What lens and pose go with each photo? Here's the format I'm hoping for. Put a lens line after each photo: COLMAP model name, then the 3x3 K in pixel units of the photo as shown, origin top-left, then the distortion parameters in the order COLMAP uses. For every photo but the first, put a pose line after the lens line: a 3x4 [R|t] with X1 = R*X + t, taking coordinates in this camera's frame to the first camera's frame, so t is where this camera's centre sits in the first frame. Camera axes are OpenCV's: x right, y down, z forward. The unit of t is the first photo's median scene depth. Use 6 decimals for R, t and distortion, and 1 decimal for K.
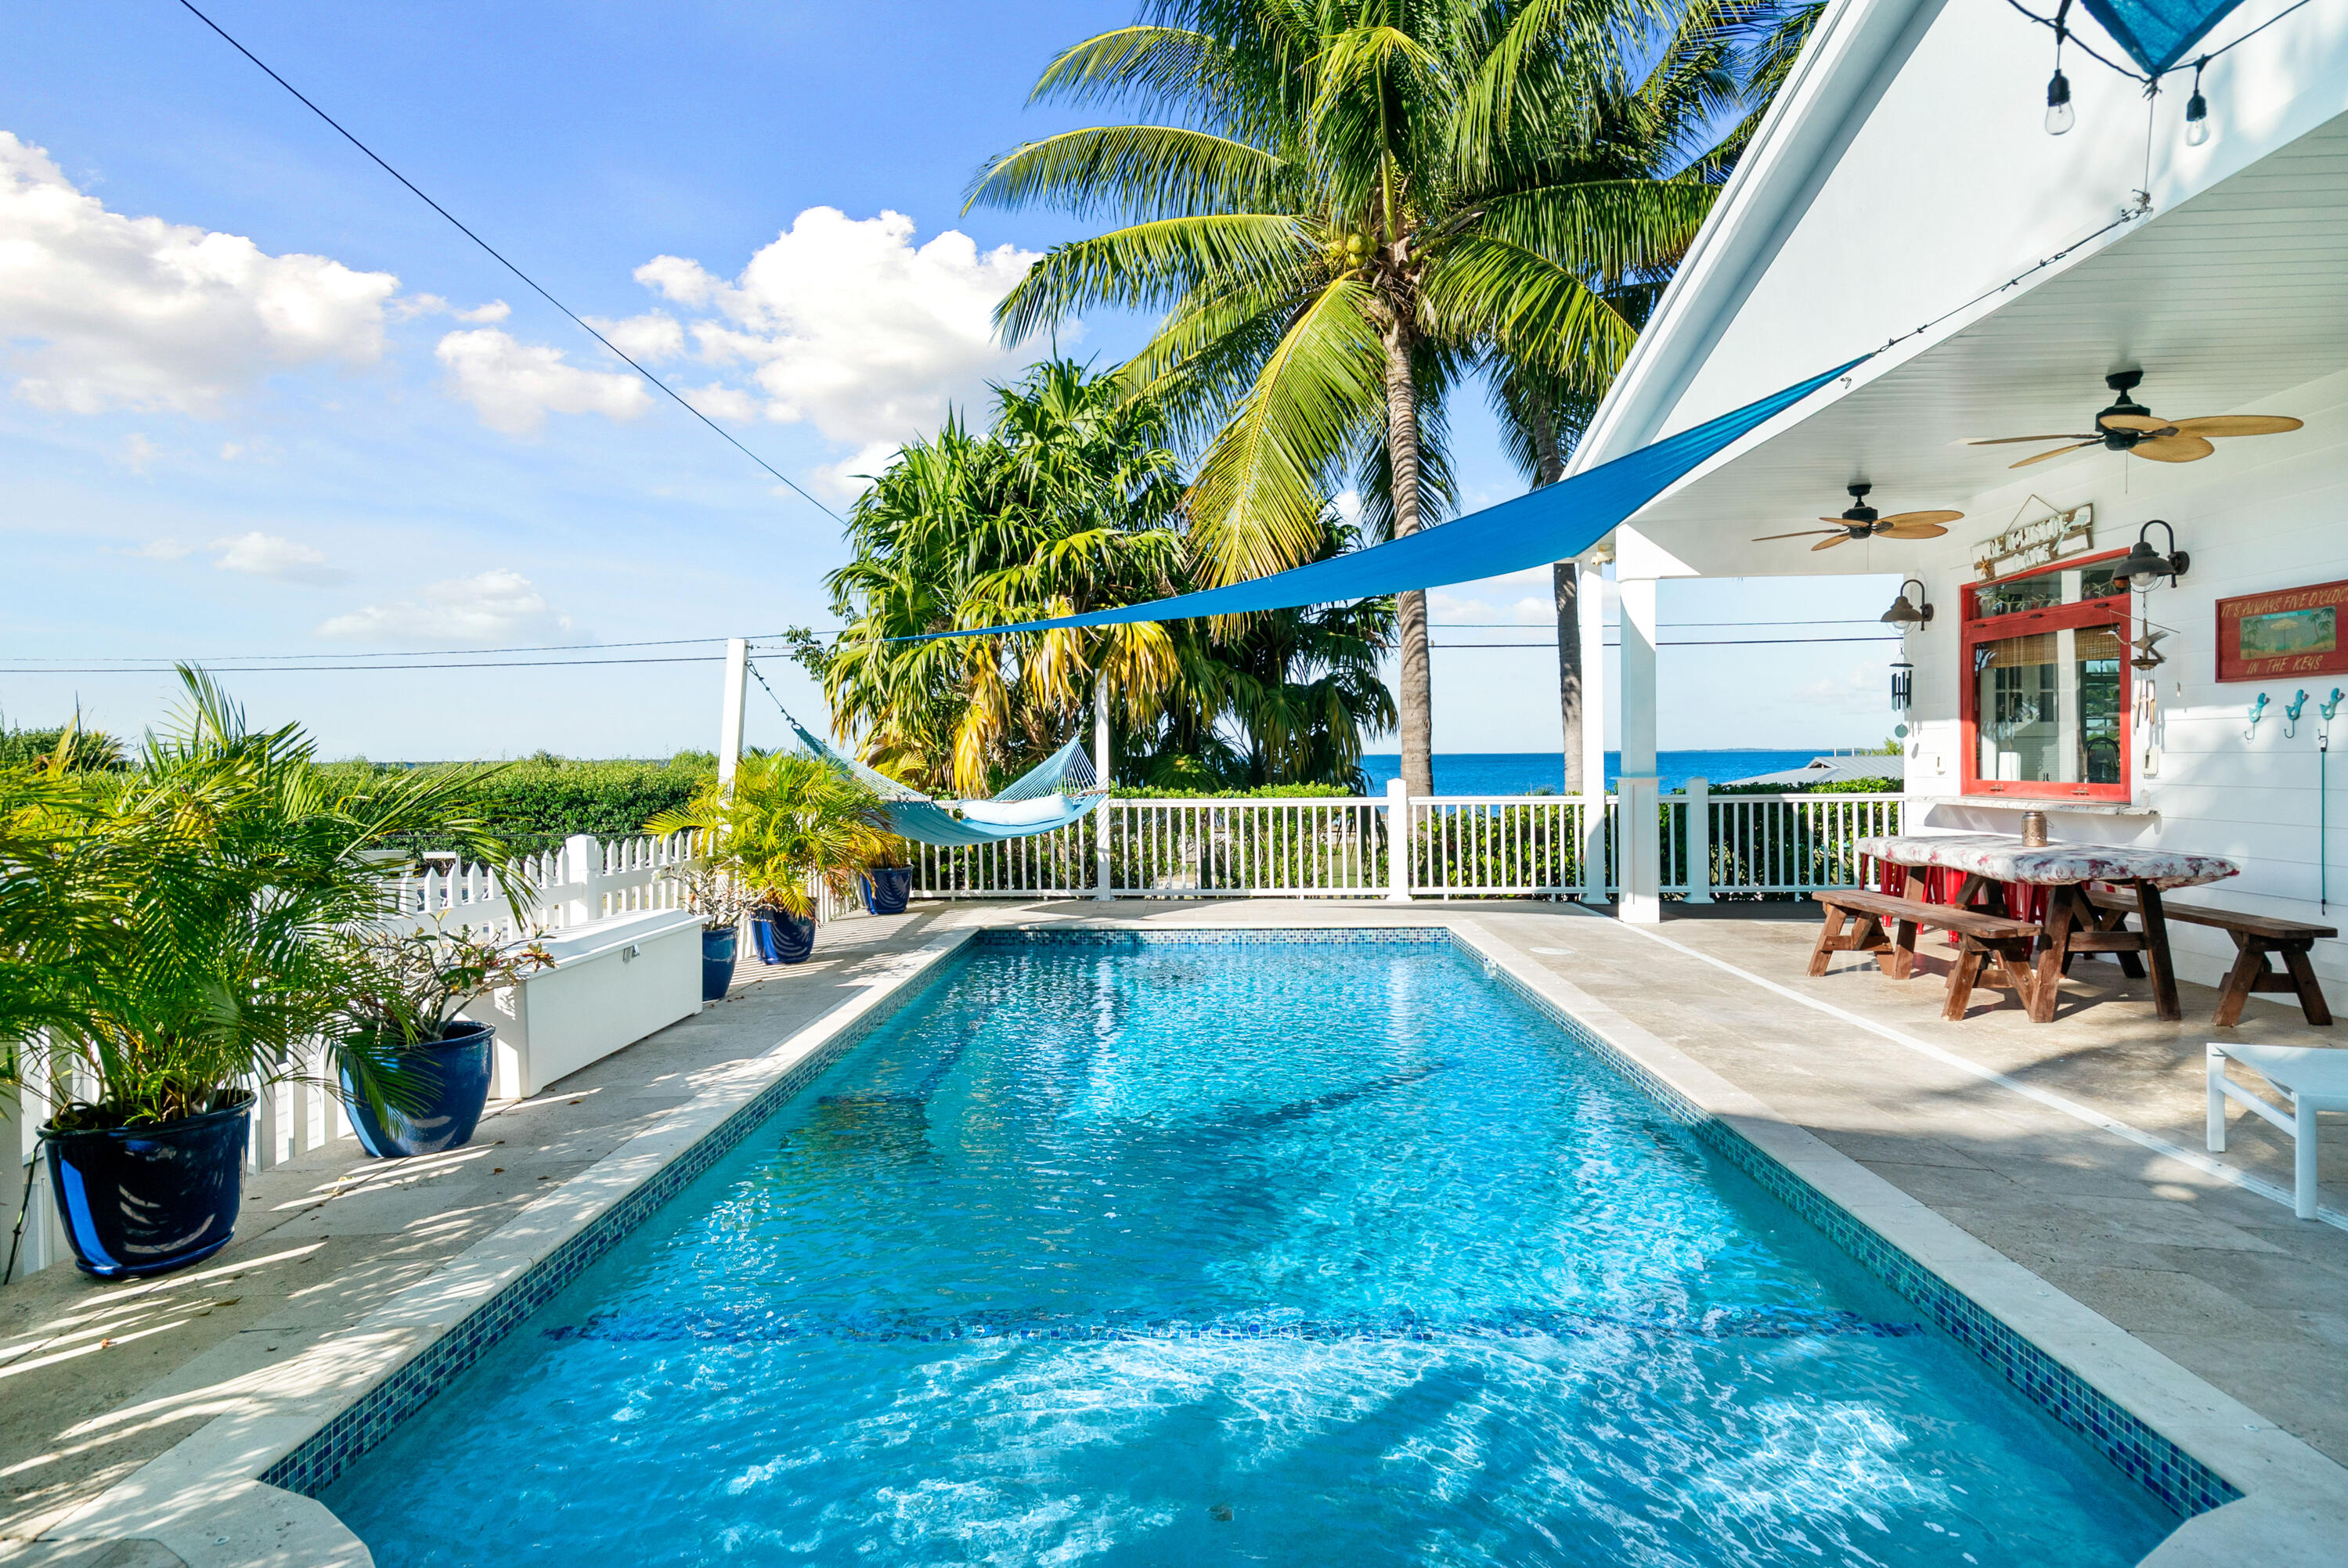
lens RADIAL K [[1375.6, 0, 1156.1], [0, 1375.6, 751.1], [0, 0, 1]] dist [-0.001215, -0.001337]
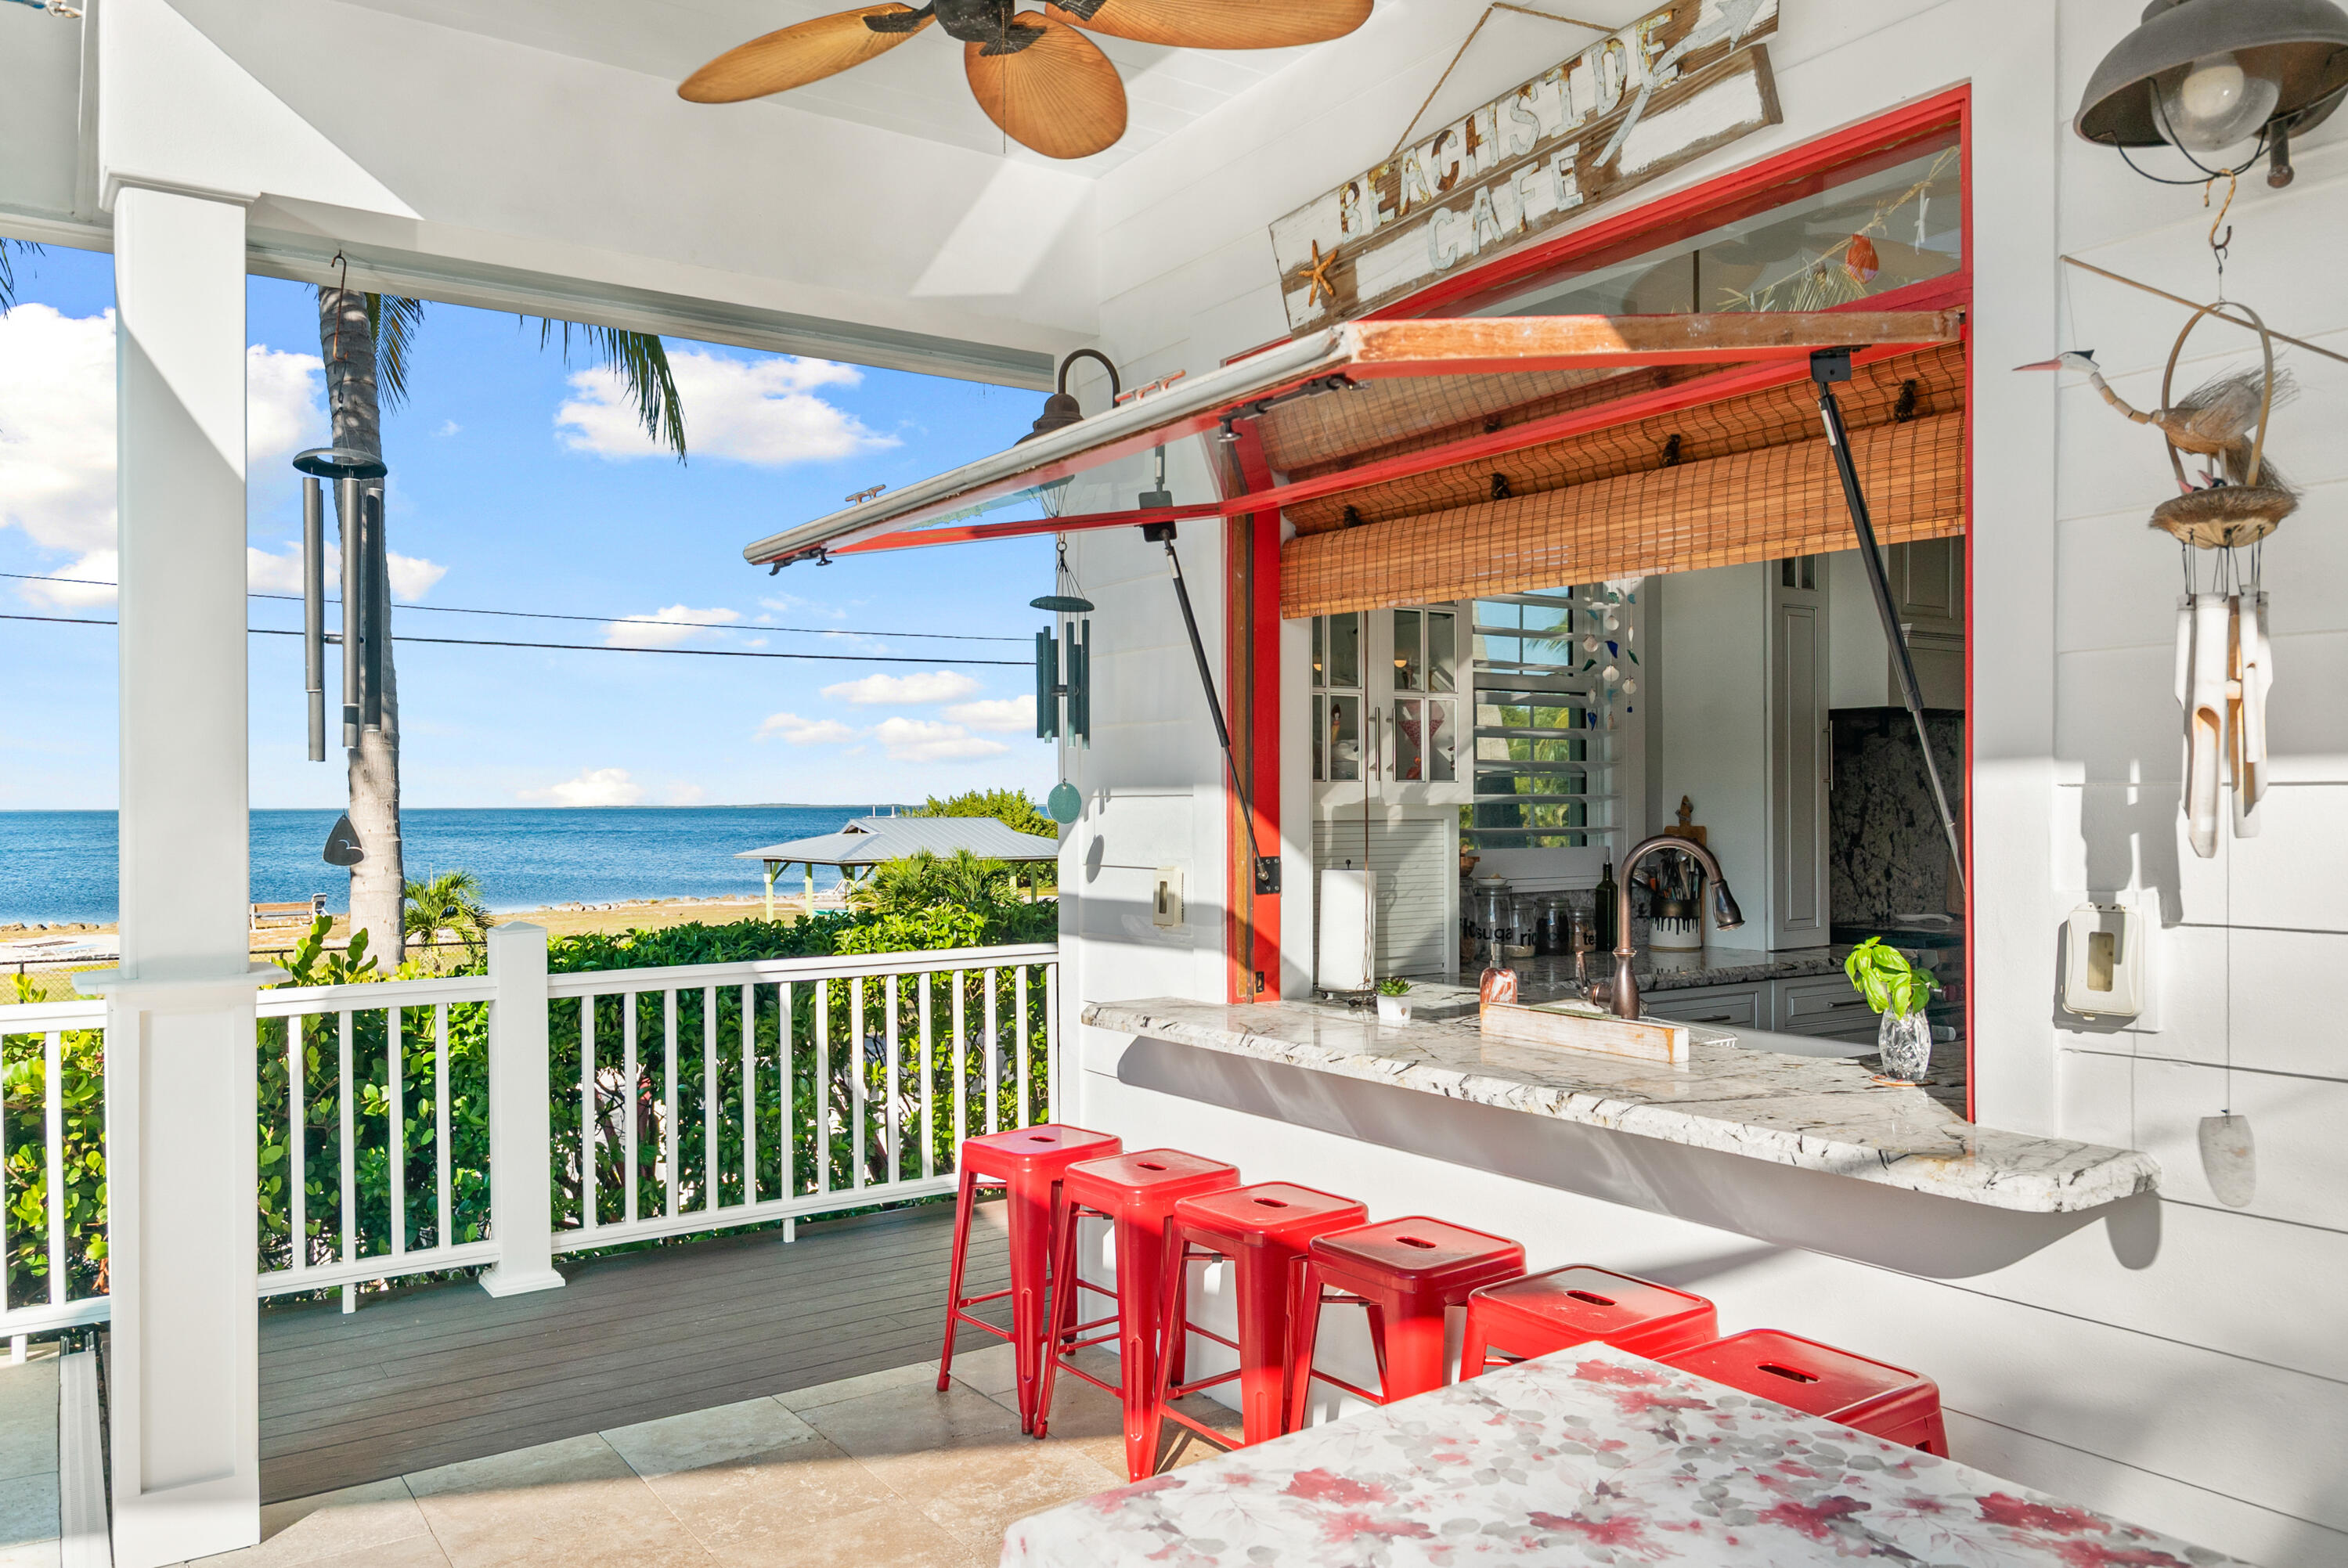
lens RADIAL K [[1638.5, 0, 1165.9], [0, 1638.5, 794.8], [0, 0, 1]] dist [0.002639, 0.001917]
pose [[0.811925, 0.005474, 0.583737, 0.335611], [-0.005433, 0.999984, -0.001821, -0.016759], [-0.583737, -0.001693, 0.811941, 0.670004]]
